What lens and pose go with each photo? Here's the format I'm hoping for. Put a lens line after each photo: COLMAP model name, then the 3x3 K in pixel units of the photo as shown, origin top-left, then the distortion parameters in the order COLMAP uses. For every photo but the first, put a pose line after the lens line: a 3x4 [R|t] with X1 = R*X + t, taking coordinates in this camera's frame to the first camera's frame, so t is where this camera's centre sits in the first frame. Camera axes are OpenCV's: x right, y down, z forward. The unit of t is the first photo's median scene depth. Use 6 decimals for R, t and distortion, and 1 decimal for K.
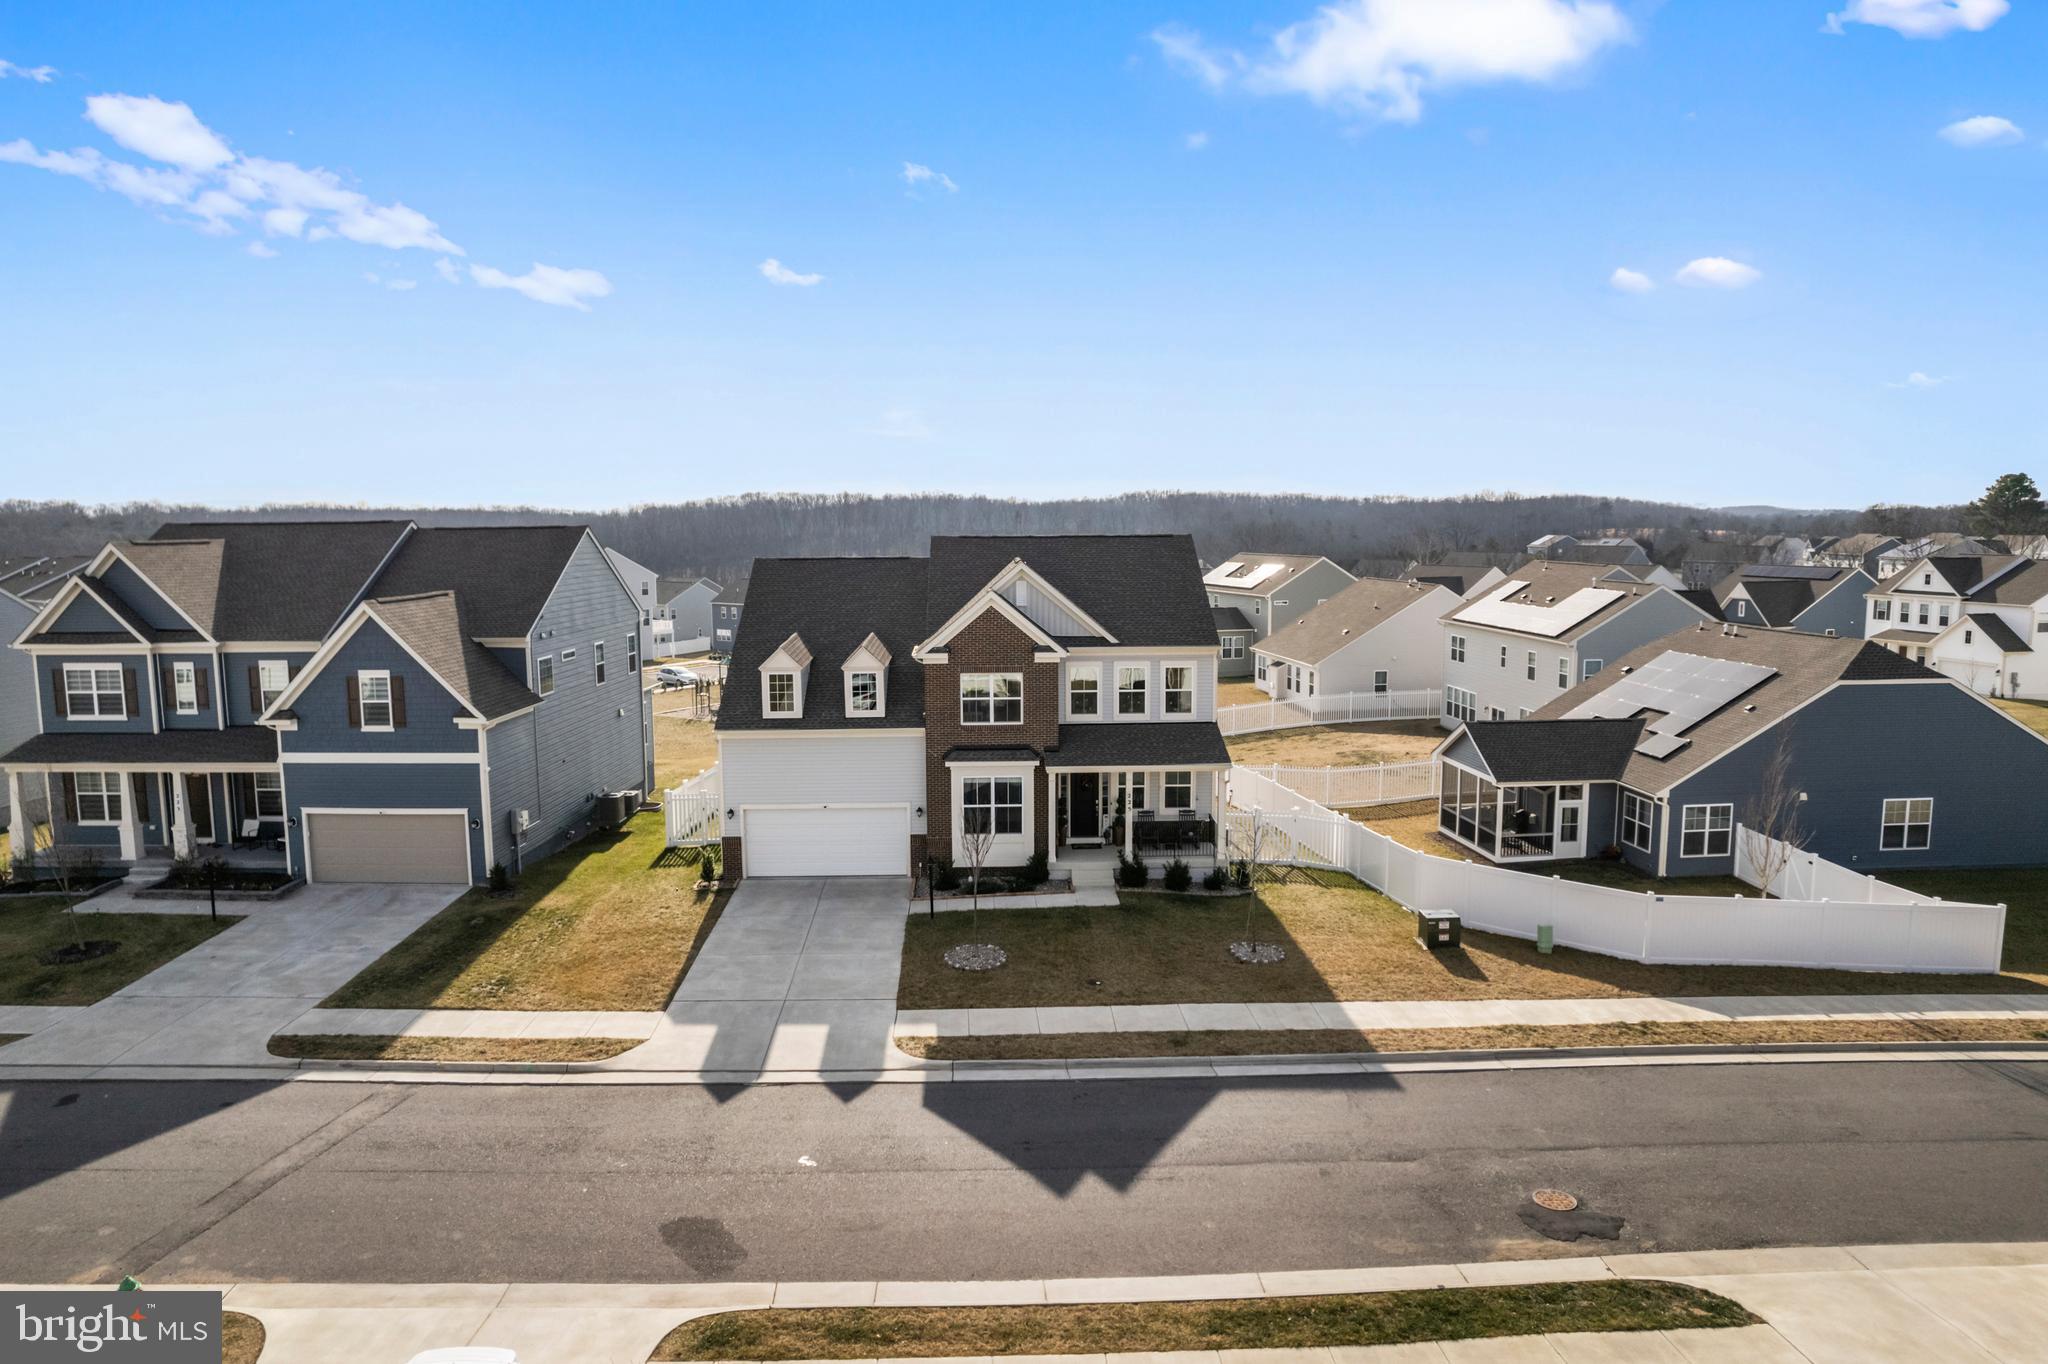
lens RADIAL K [[1311.2, 0, 1024.5], [0, 1311.2, 688.0], [0, 0, 1]] dist [-0.060639, 0.044628]
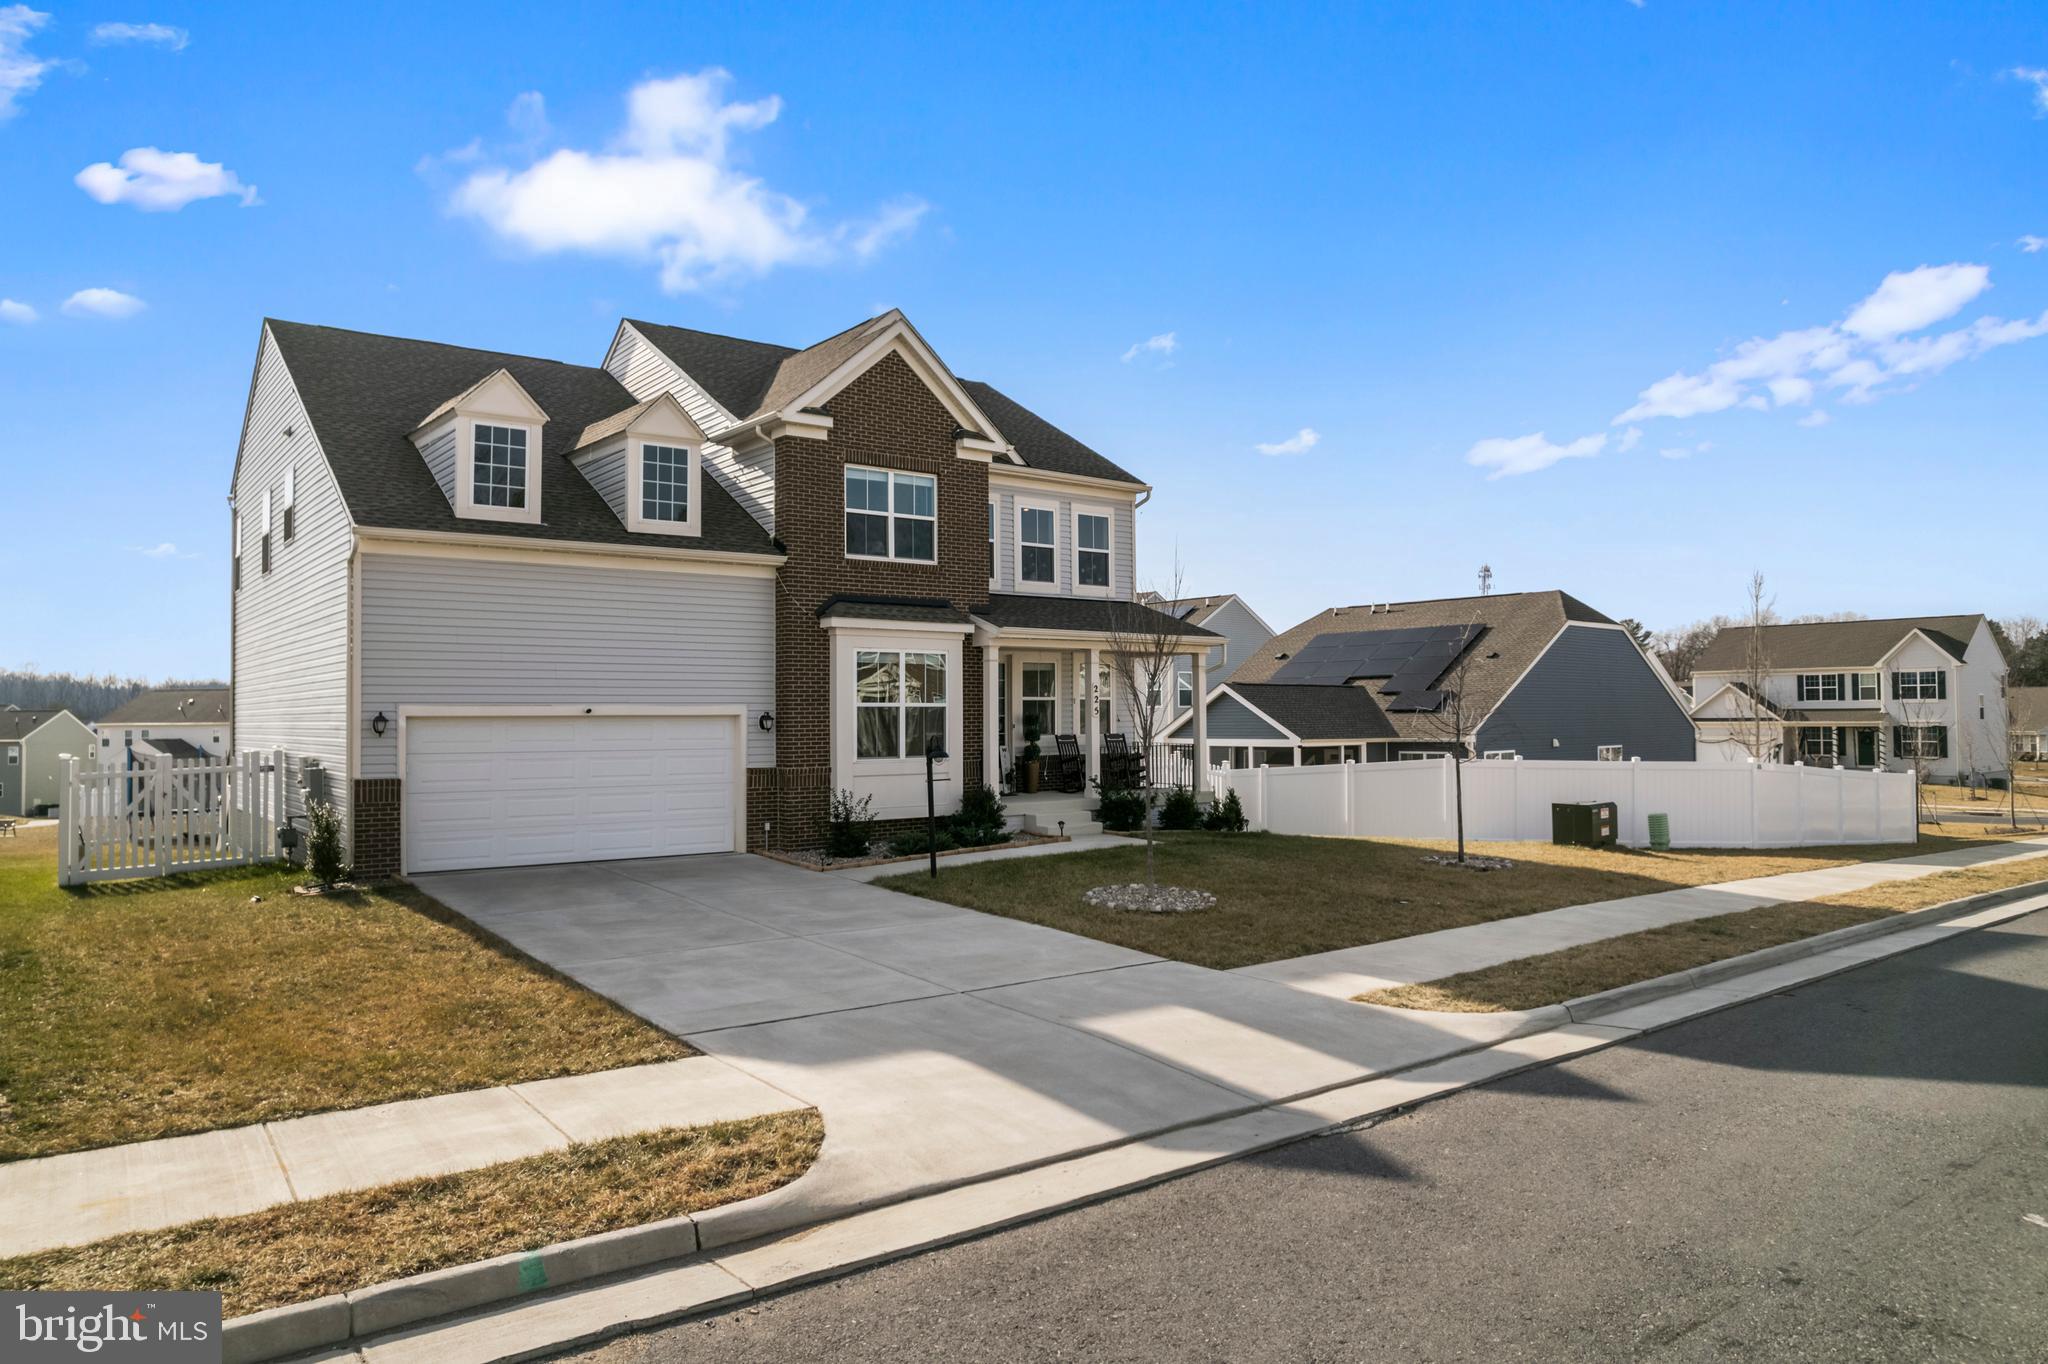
lens RADIAL K [[1319.2, 0, 1023.7], [0, 1319.2, 698.4], [0, 0, 1]] dist [-0.076209, 0.069680]
pose [[0.811925, 0.008219, 0.583704, -0.312597], [0.076688, 0.989734, -0.120608, 0.161188], [-0.578702, 0.142688, 0.802959, 0.535387]]
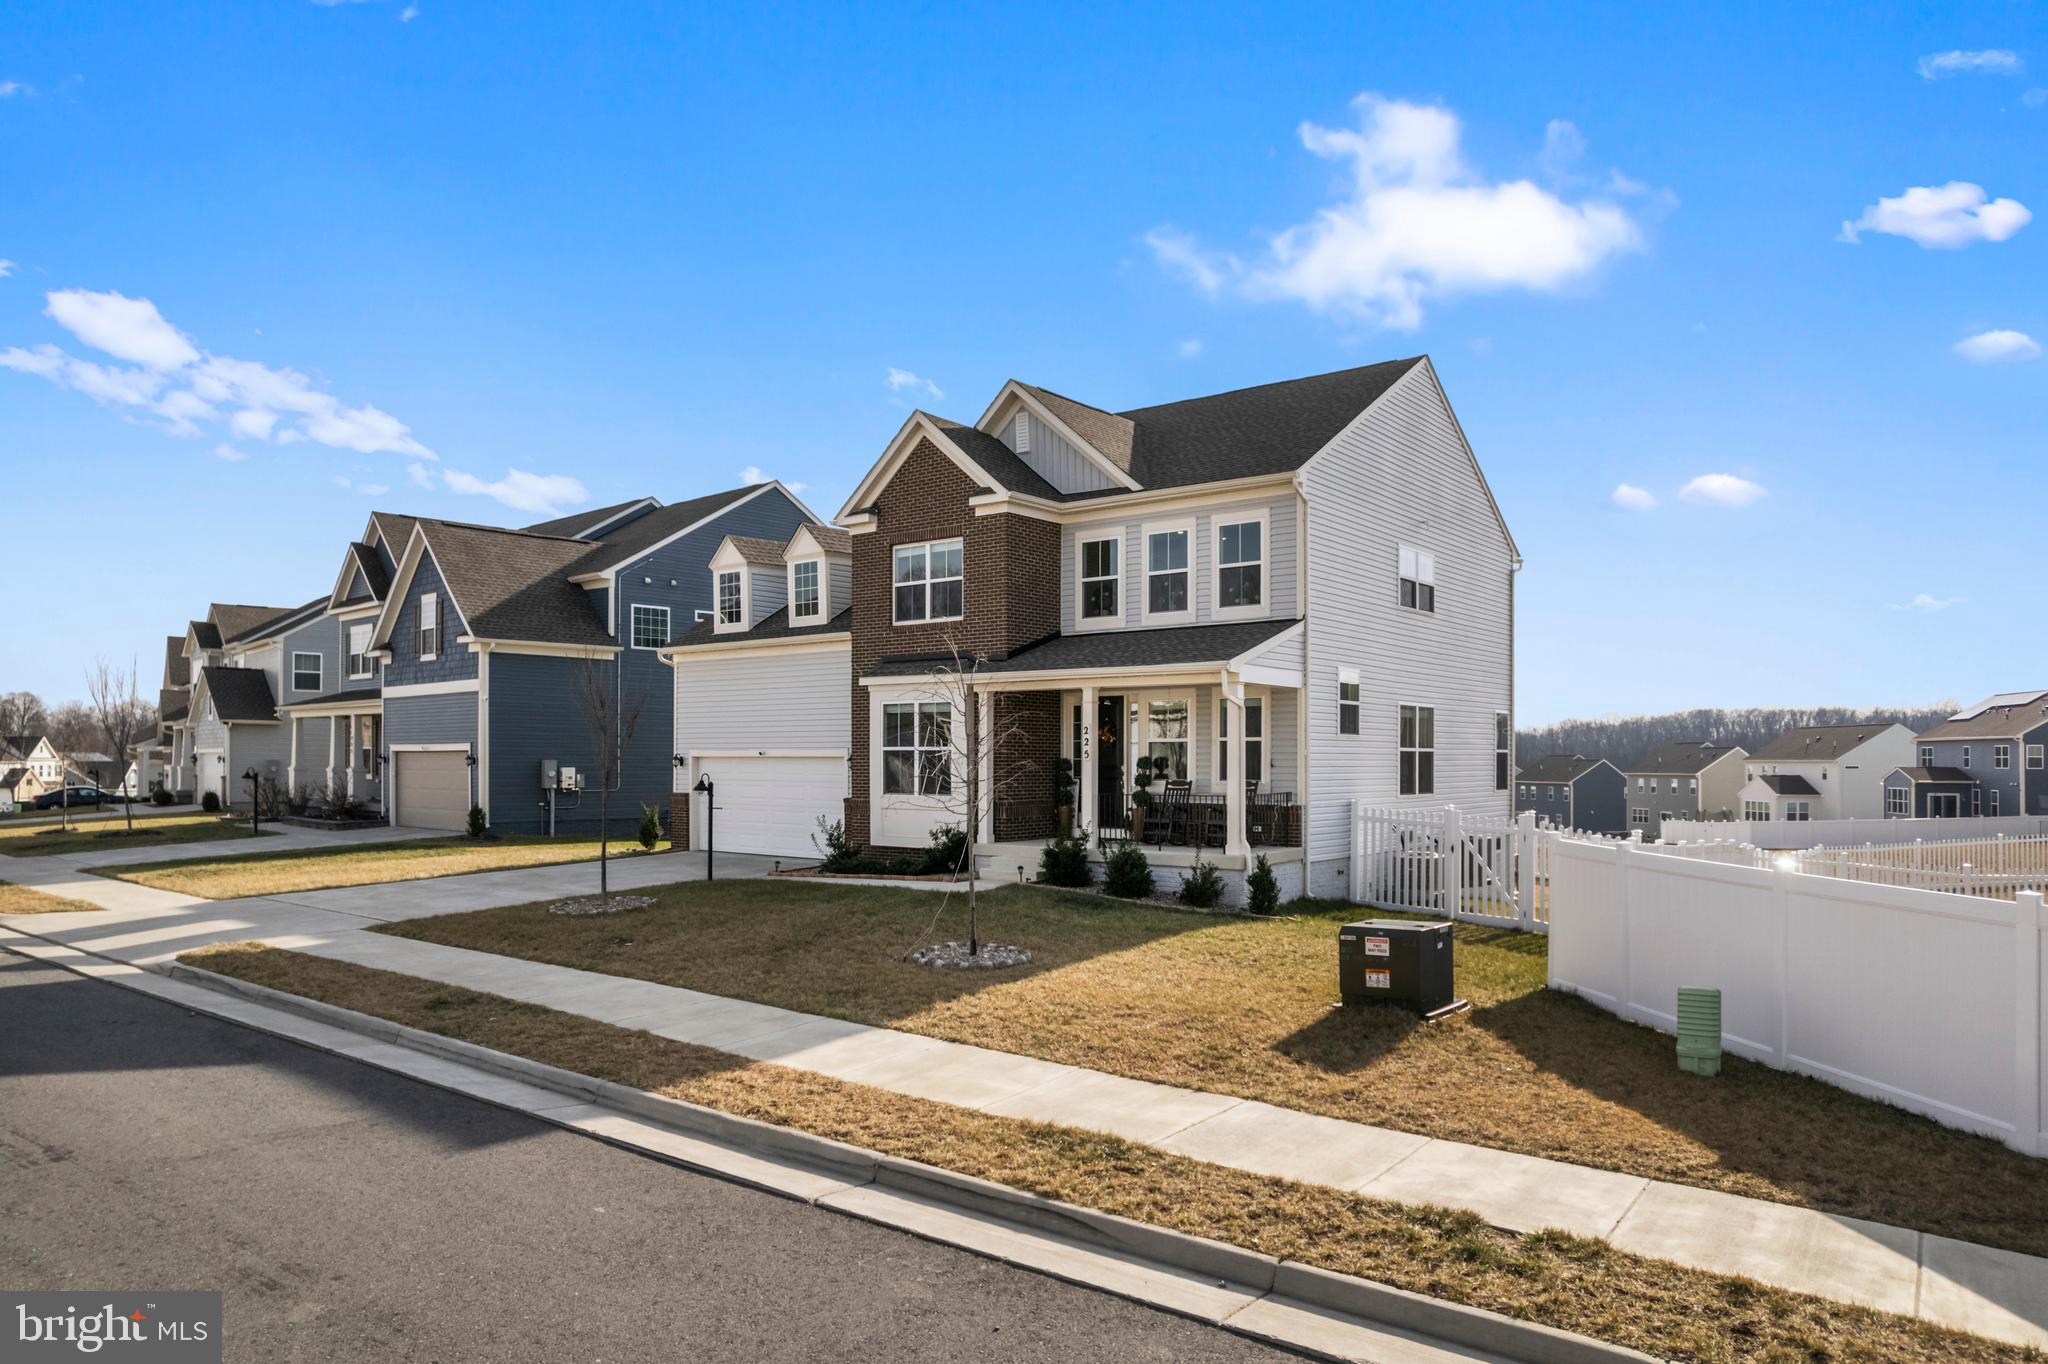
lens RADIAL K [[1342.2, 0, 1026.6], [0, 1342.2, 749.6], [0, 0, 1]] dist [-0.054367, 0.000932]
pose [[0.762084, 0.001728, -0.647476, 0.443367], [-0.087160, 0.991168, -0.099943, 0.153526], [0.641585, 0.132599, 0.755504, 0.556928]]
